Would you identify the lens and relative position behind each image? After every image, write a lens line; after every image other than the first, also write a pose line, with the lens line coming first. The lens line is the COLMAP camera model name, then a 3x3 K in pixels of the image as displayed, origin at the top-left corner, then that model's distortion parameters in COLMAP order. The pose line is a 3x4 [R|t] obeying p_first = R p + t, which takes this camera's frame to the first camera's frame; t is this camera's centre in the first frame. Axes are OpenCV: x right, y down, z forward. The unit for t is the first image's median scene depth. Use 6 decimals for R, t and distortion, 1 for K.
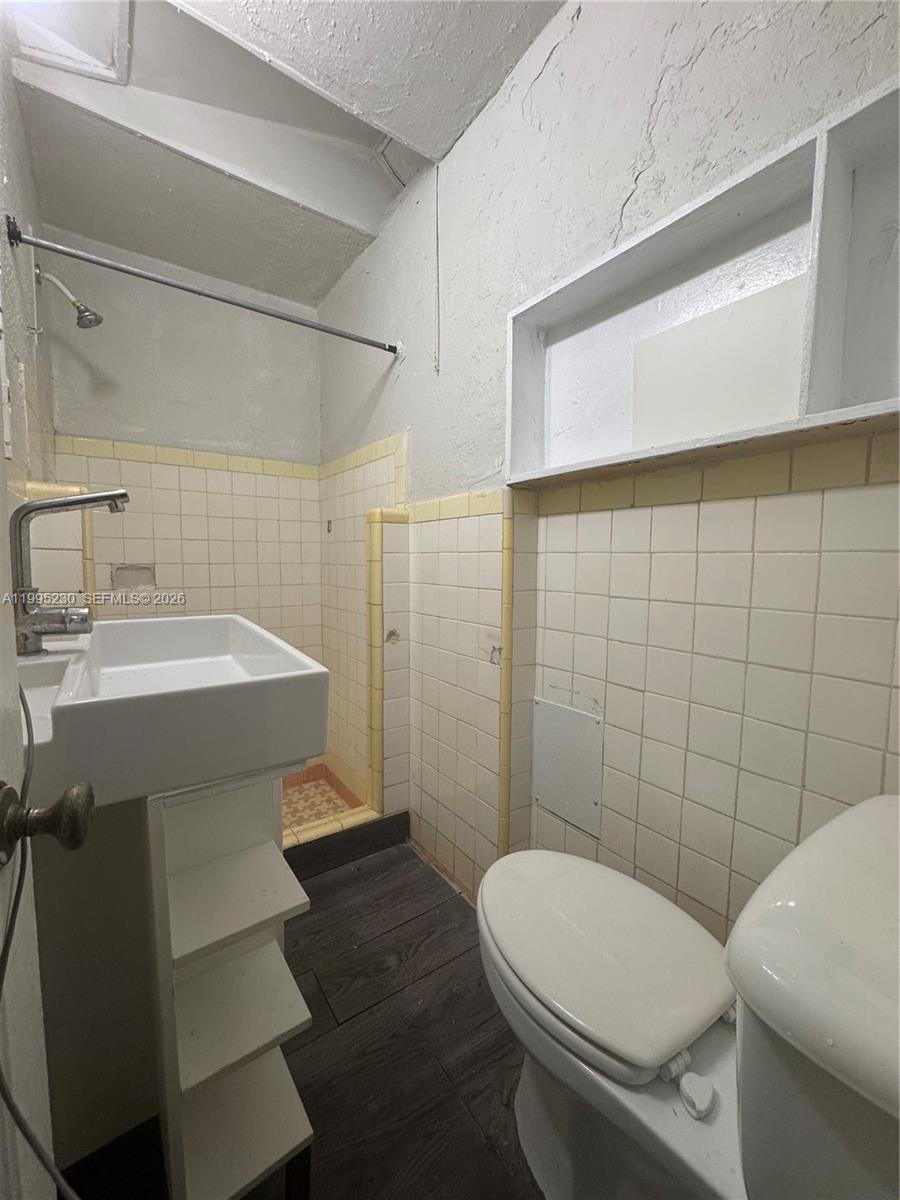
lens RADIAL K [[479.6, 0, 451.4], [0, 479.6, 599.6], [0, 0, 1]] dist [-0.000322, -0.000322]
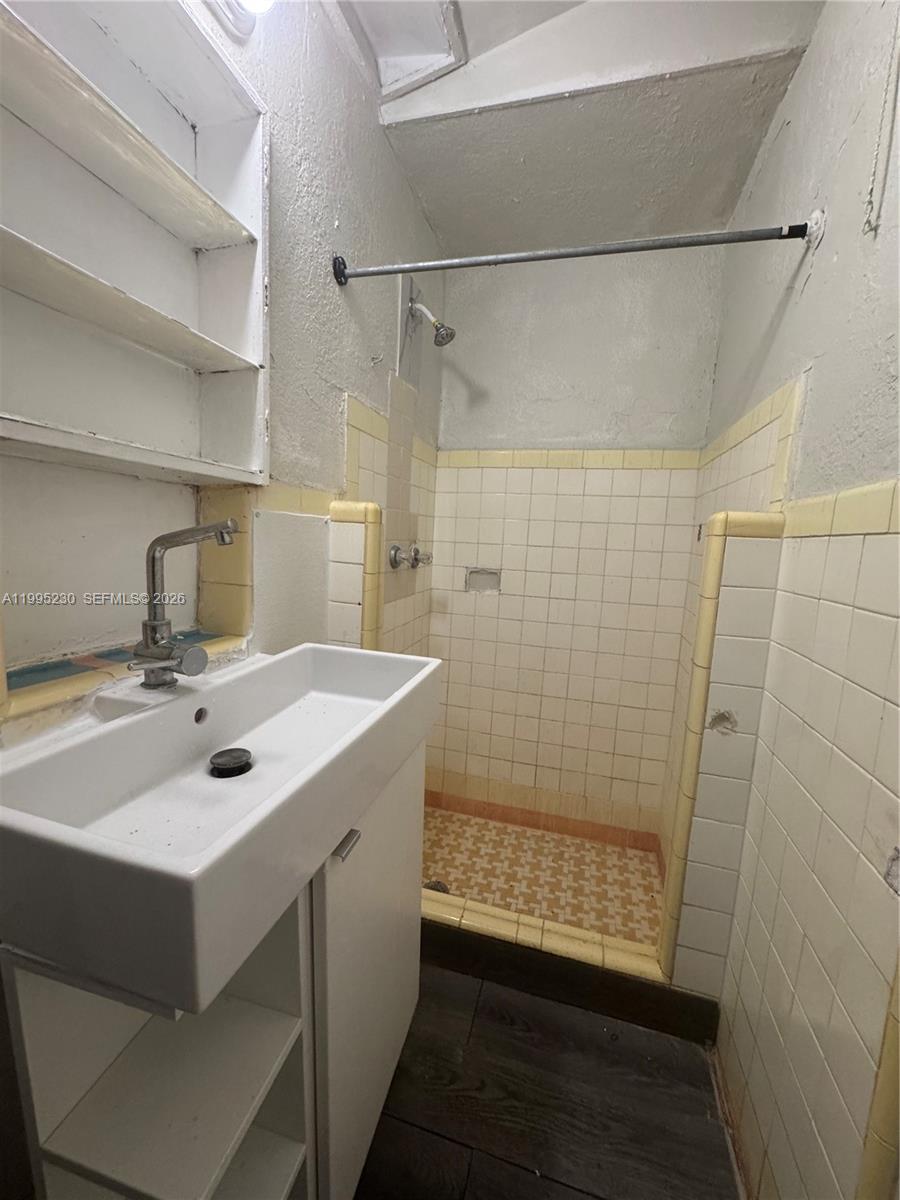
lens RADIAL K [[479.6, 0, 451.4], [0, 479.6, 599.6], [0, 0, 1]] dist [-0.000322, -0.000322]
pose [[0.630797, 0.121349, -0.766400, 0.106102], [-0.107343, 0.991846, 0.068696, -0.081597], [0.768487, 0.038934, 0.638679, 0.331799]]
